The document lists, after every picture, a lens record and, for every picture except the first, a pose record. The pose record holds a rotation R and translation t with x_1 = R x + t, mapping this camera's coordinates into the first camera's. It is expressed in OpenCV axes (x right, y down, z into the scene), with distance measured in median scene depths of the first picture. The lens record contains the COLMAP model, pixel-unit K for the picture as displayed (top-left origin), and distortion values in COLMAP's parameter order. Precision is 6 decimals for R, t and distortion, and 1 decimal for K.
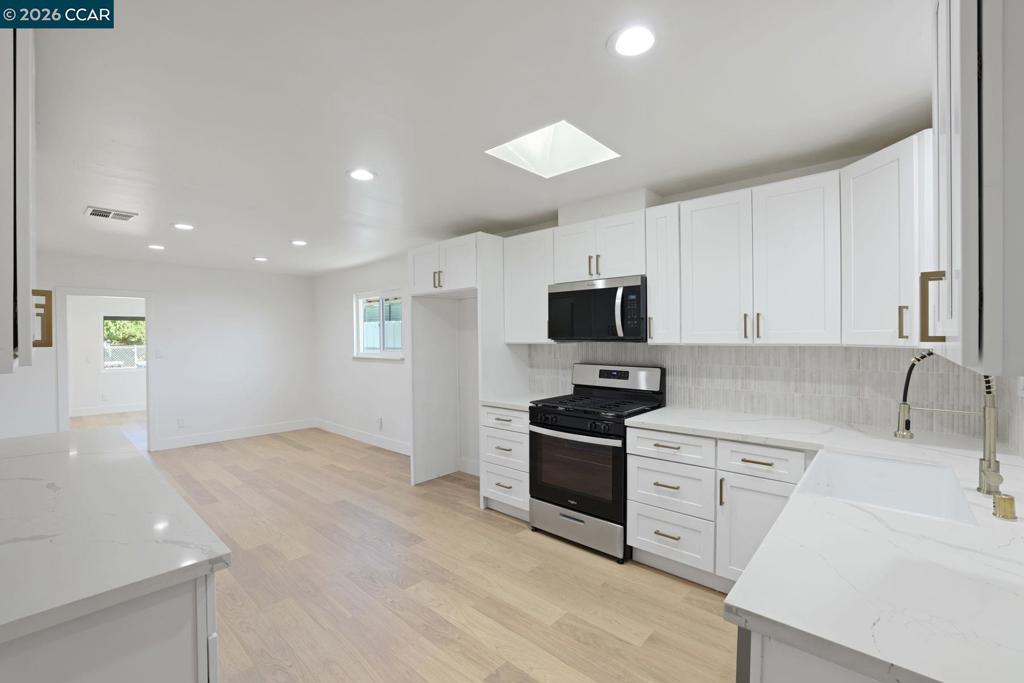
lens RADIAL K [[440.1, 0, 503.6], [0, 440.1, 342.9], [0, 0, 1]] dist [-0.022551, 0.002236]
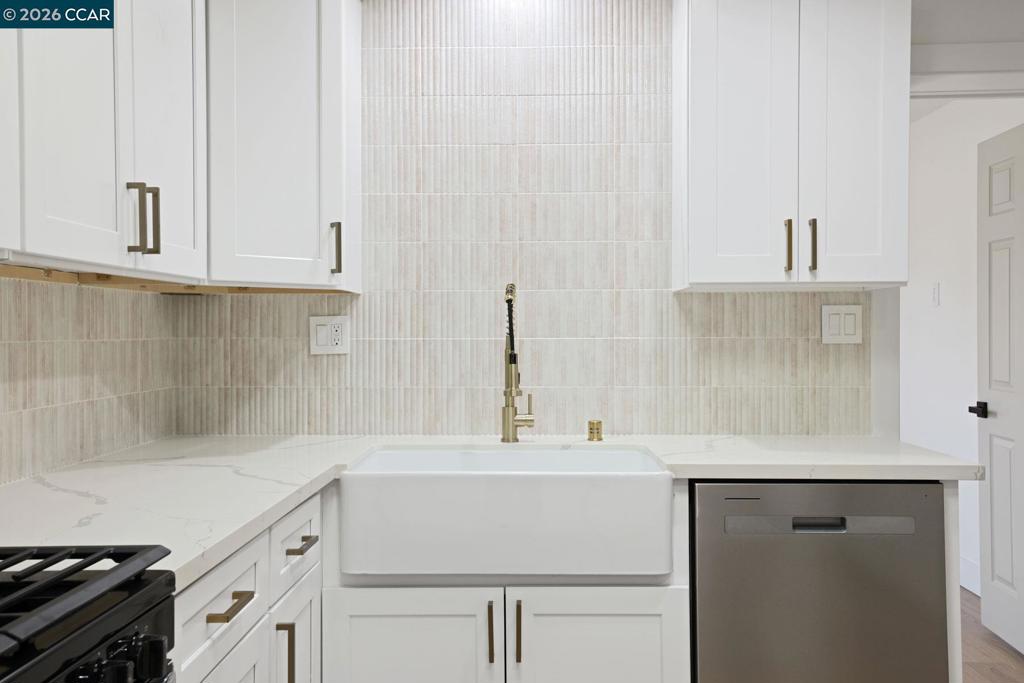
lens RADIAL K [[956.4, 0, 505.5], [0, 956.4, 330.9], [0, 0, 1]] dist [0.066839, 0.000000]
pose [[-0.663909, 0.012663, 0.747706, -0.214004], [0.020051, 0.999799, 0.000871, 0.054113], [-0.747545, 0.015570, -0.664029, 1.213952]]
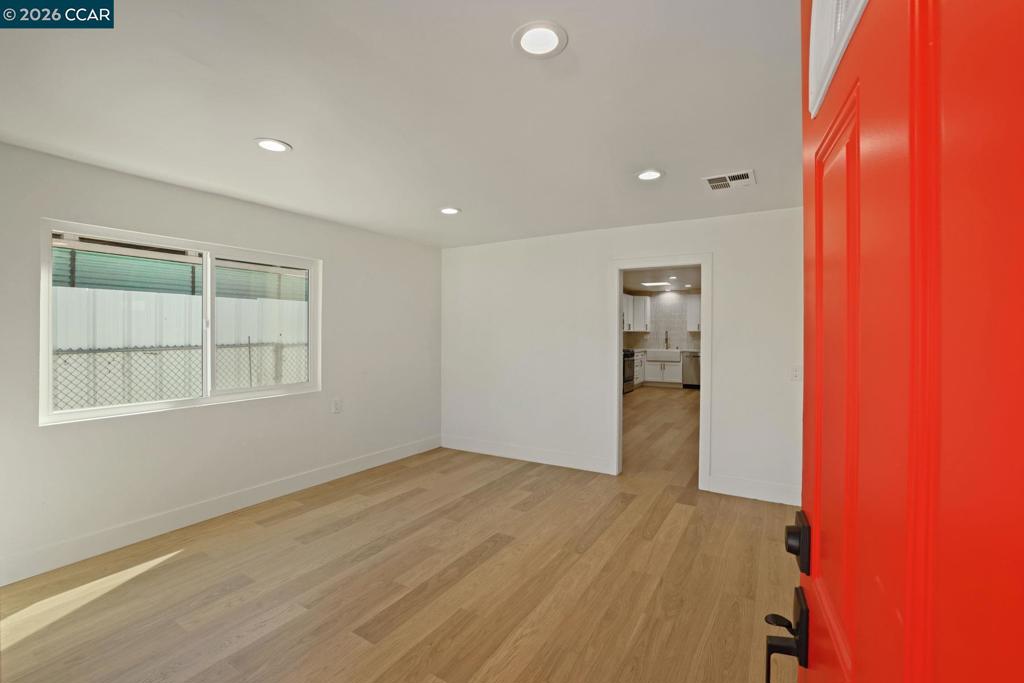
lens RADIAL K [[440.1, 0, 507.7], [0, 440.1, 337.5], [0, 0, 1]] dist [-0.022551, 0.002236]
pose [[-0.208668, -0.010838, 0.977926, -3.217726], [0.011323, 0.999845, 0.013497, -0.008192], [-0.977921, 0.013889, -0.208513, 2.879120]]
